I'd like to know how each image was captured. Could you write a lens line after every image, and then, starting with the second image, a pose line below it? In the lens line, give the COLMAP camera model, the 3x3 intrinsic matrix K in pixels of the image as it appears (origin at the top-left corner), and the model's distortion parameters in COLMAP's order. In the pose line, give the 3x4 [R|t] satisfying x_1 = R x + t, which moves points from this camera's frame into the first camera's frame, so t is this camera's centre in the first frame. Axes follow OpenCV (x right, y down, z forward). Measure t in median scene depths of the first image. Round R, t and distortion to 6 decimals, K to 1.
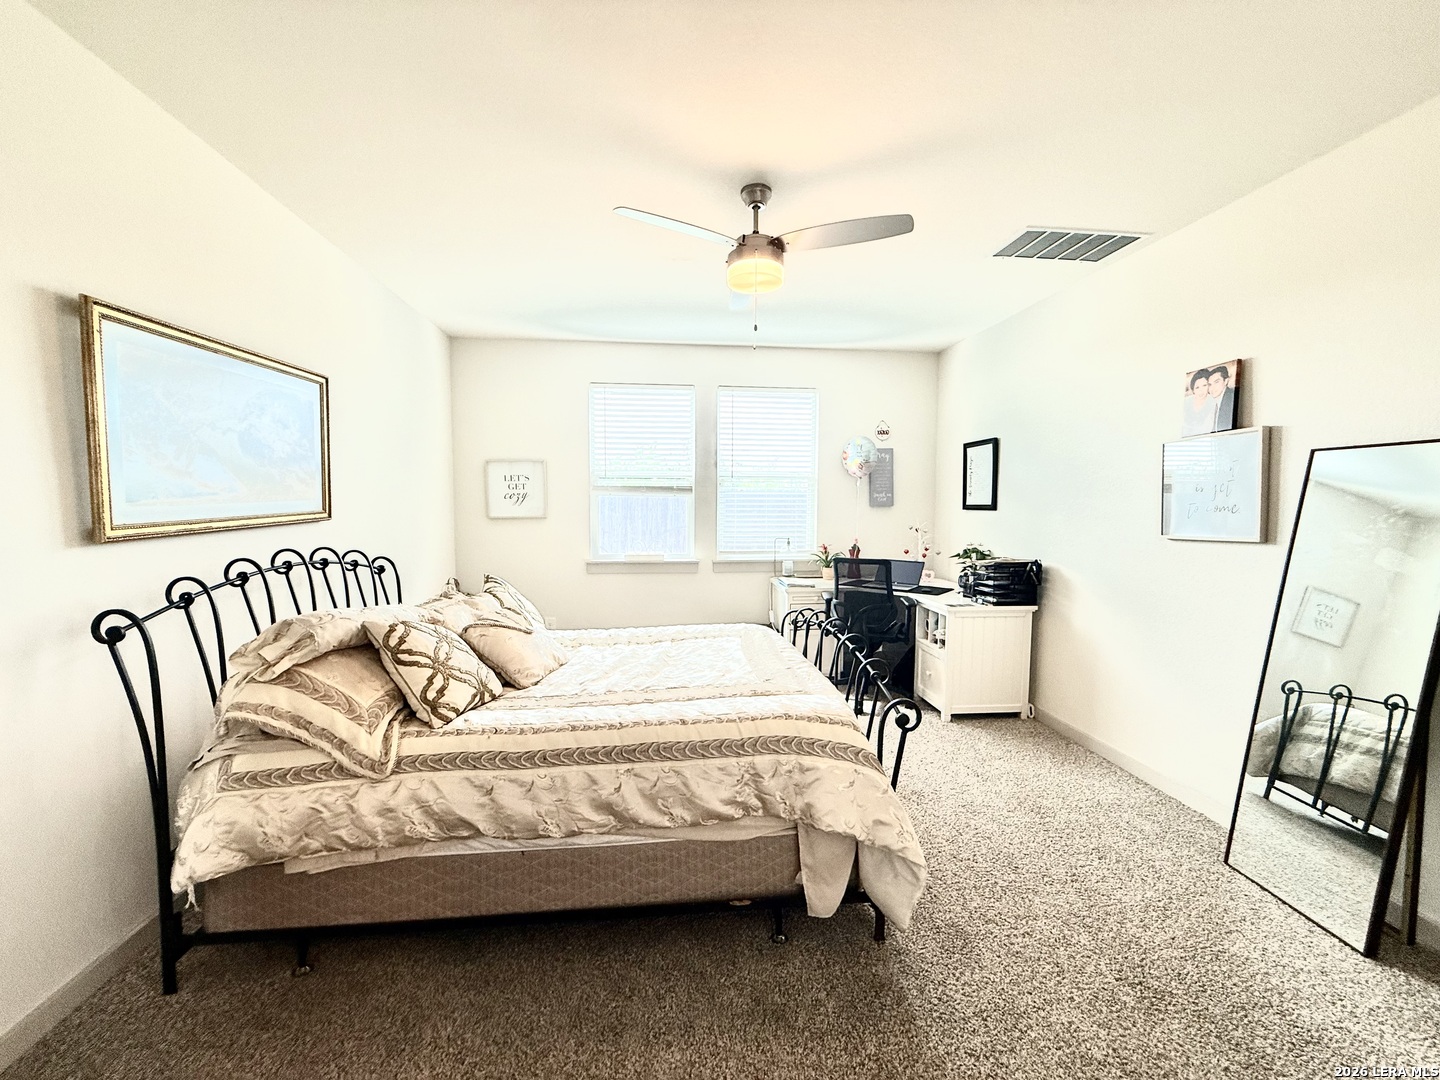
lens RADIAL K [[574.0, 0, 720.0], [0, 574.0, 540.0], [0, 0, 1]] dist [0.002446, -0.000406]
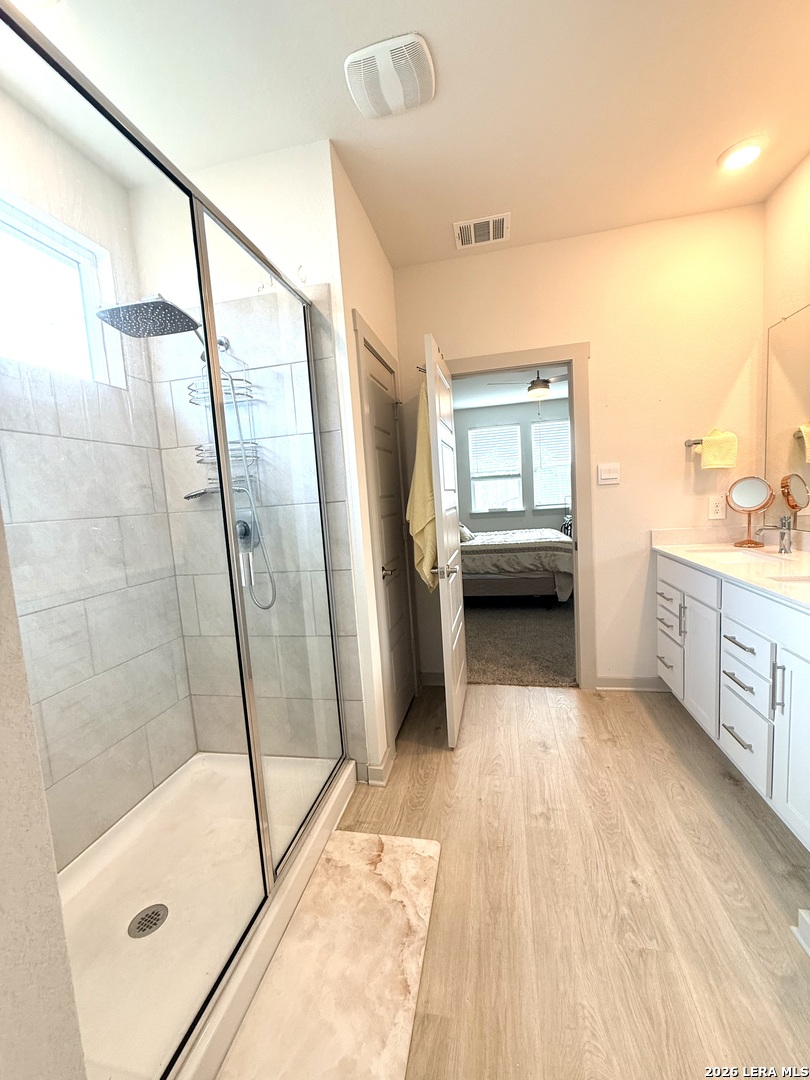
lens RADIAL K [[430.5, 0, 405.0], [0, 430.5, 540.0], [0, 0, 1]] dist [0.002446, -0.000406]
pose [[0.947072, -0.033136, -0.319305, 0.112671], [0.047763, 0.998132, 0.038084, 0.161097], [0.317447, -0.051319, 0.946886, -1.481990]]
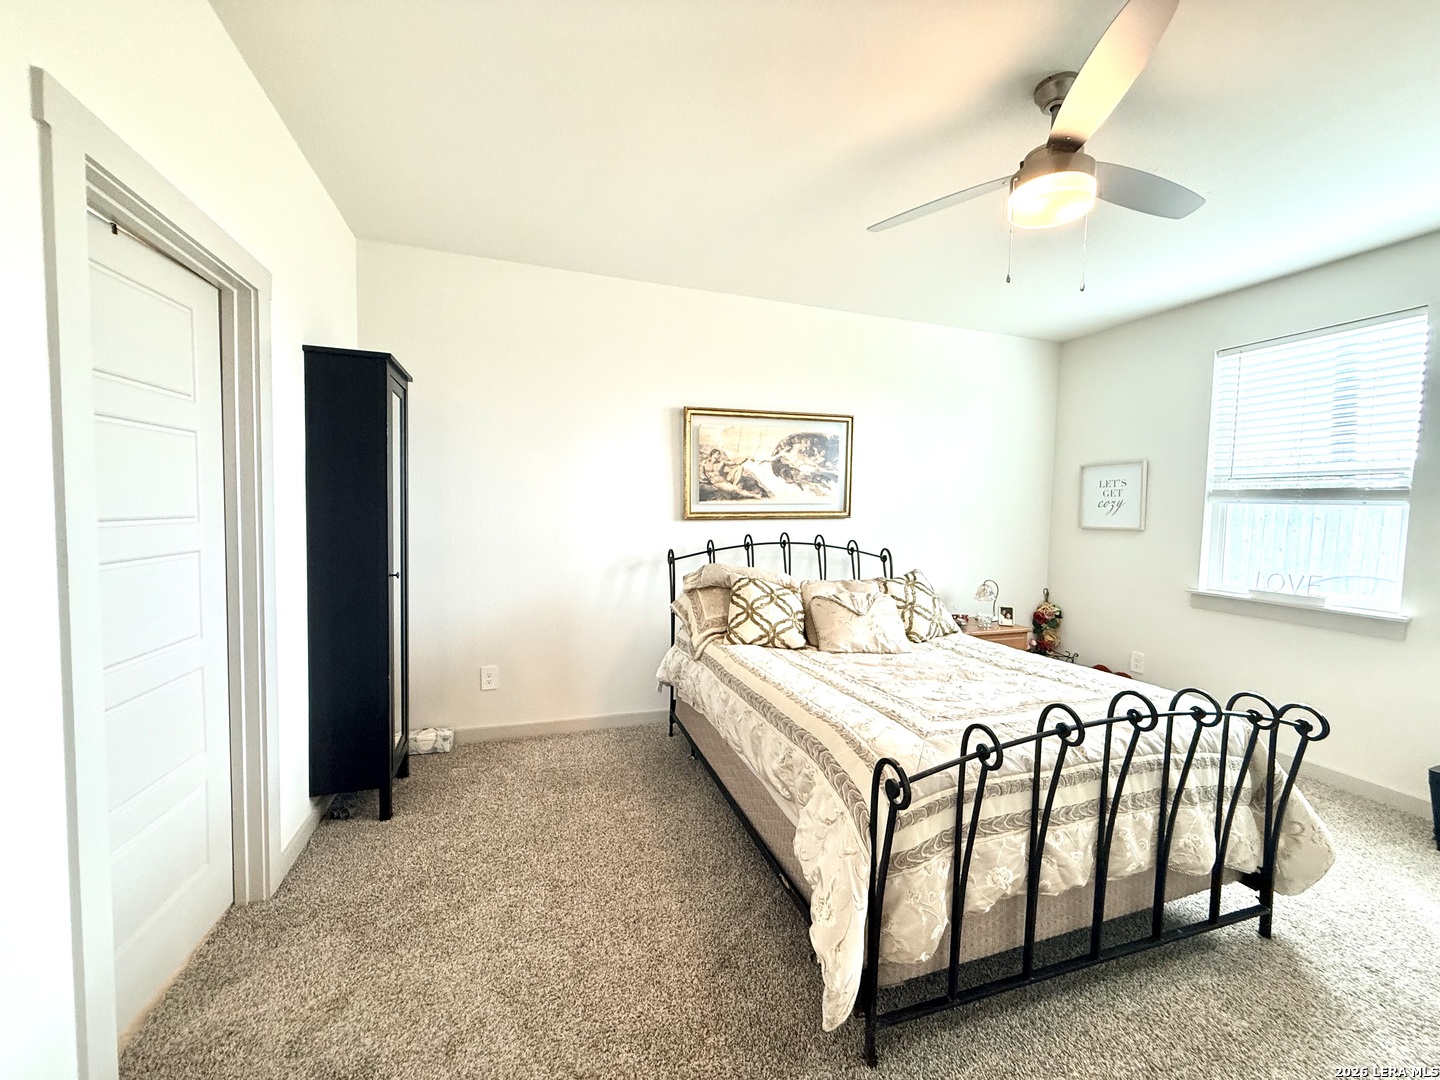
lens RADIAL K [[574.0, 0, 720.0], [0, 574.0, 540.0], [0, 0, 1]] dist [0.002446, -0.000406]
pose [[0.224815, 0.059640, -0.972575, 0.885579], [-0.086073, 0.995439, 0.041146, -0.015635], [0.970592, 0.074462, 0.228923, 0.539077]]
